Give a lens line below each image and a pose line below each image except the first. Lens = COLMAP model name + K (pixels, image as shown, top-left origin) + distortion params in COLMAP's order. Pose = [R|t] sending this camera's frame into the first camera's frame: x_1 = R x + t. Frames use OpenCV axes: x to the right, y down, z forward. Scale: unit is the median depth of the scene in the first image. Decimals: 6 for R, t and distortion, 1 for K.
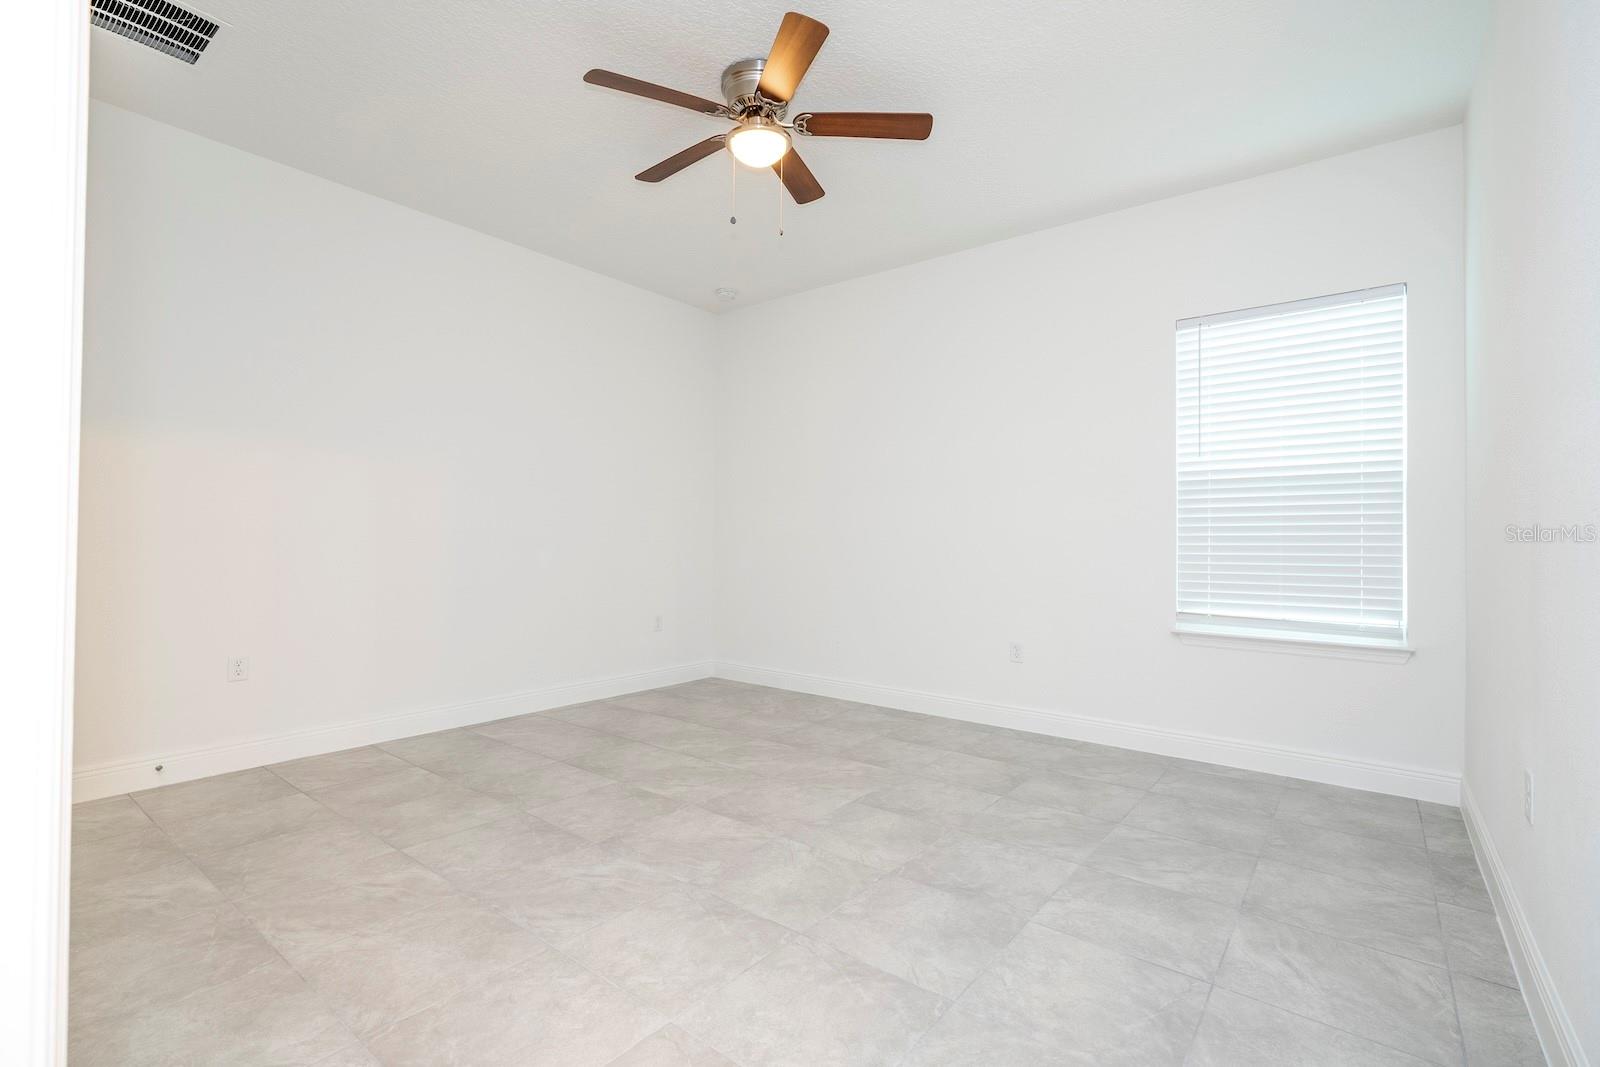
lens RADIAL K [[717.5, 0, 813.3], [0, 717.5, 533.5], [0, 0, 1]] dist [-0.002837, 0.000472]
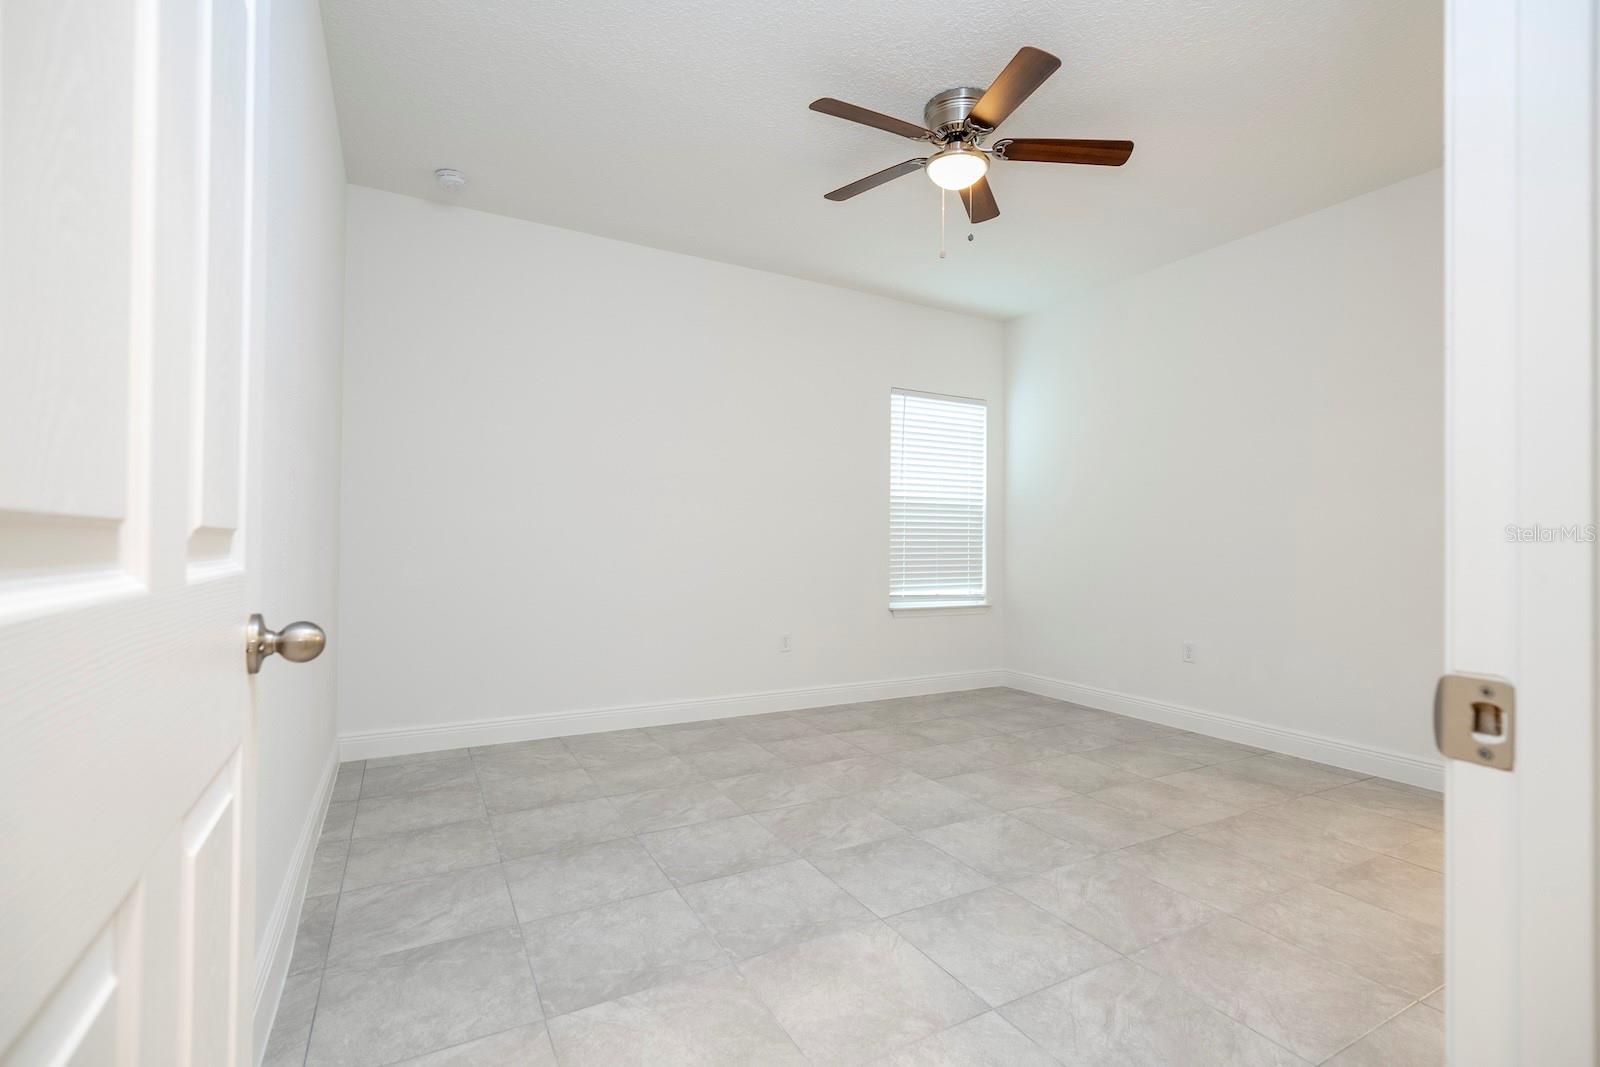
lens RADIAL K [[717.5, 0, 804.0], [0, 717.5, 538.0], [0, 0, 1]] dist [-0.002837, 0.000472]
pose [[0.398696, 0.004167, 0.917074, -1.075626], [-0.016546, 0.999860, 0.002650, -0.004075], [-0.916934, -0.016230, 0.398709, 0.758484]]
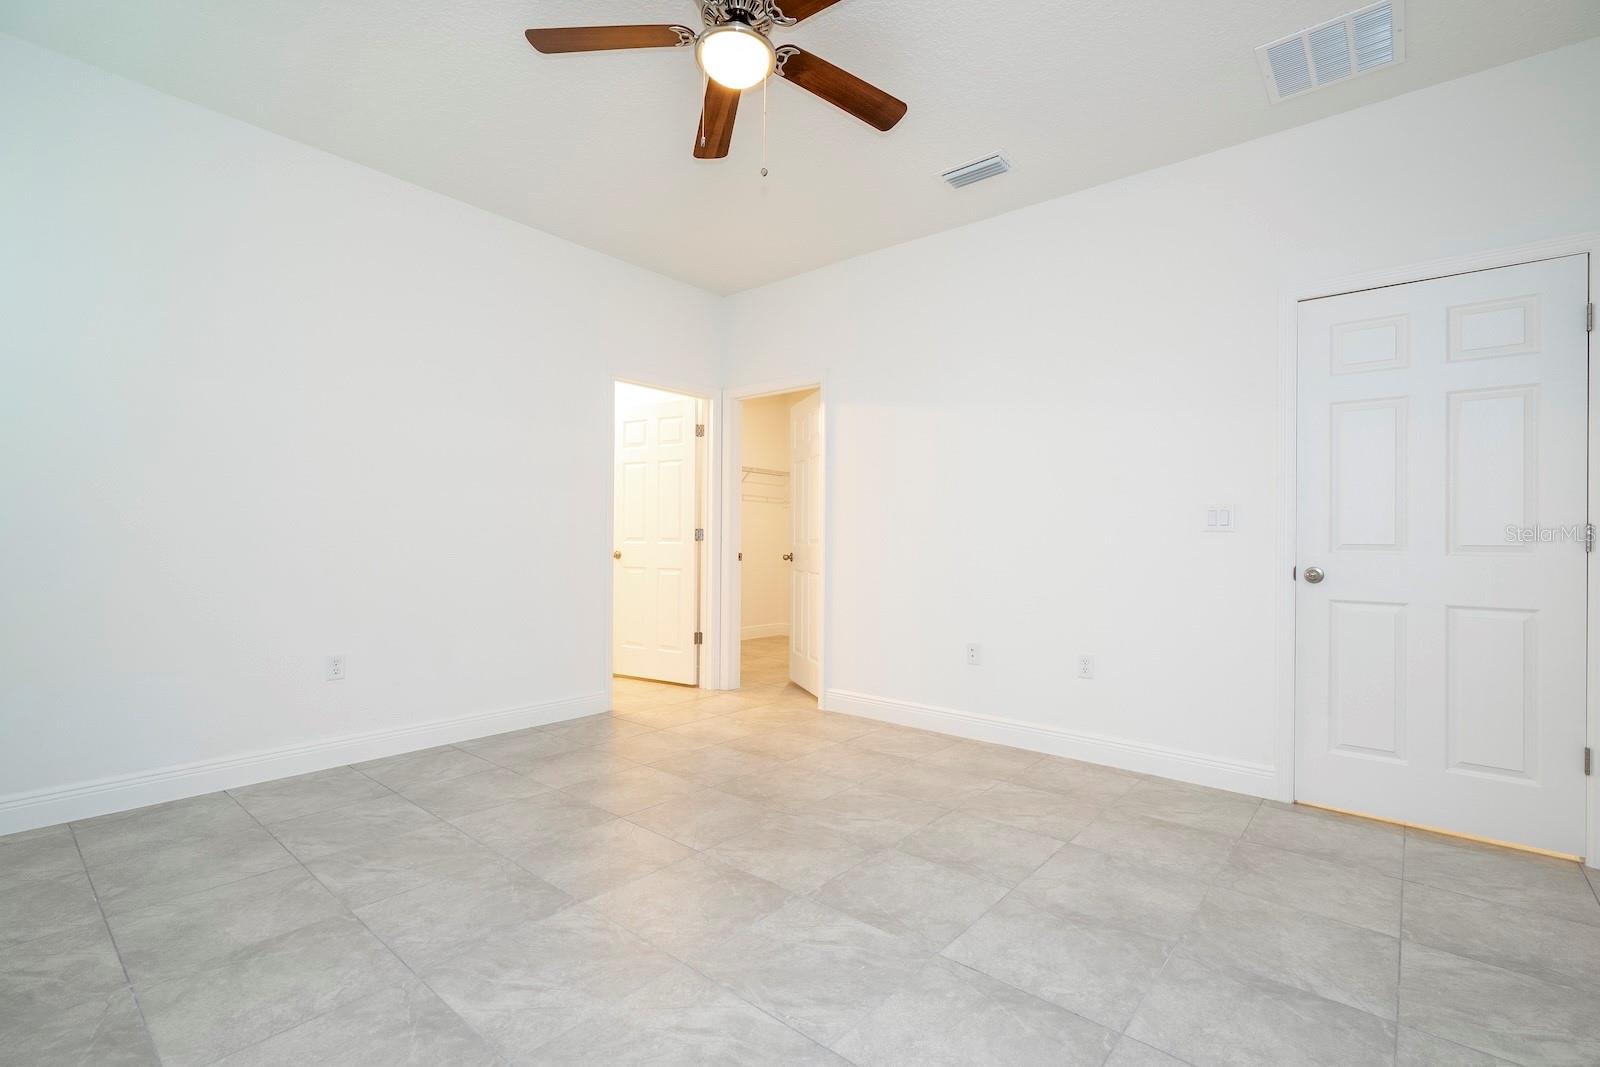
lens RADIAL K [[717.5, 0, 808.5], [0, 717.5, 538.1], [0, 0, 1]] dist [-0.002837, 0.000472]
pose [[-0.998765, -0.019767, 0.045576, -0.200826], [-0.020423, 0.999694, -0.013976, 0.016190], [-0.045285, -0.014889, -0.998863, 1.744570]]
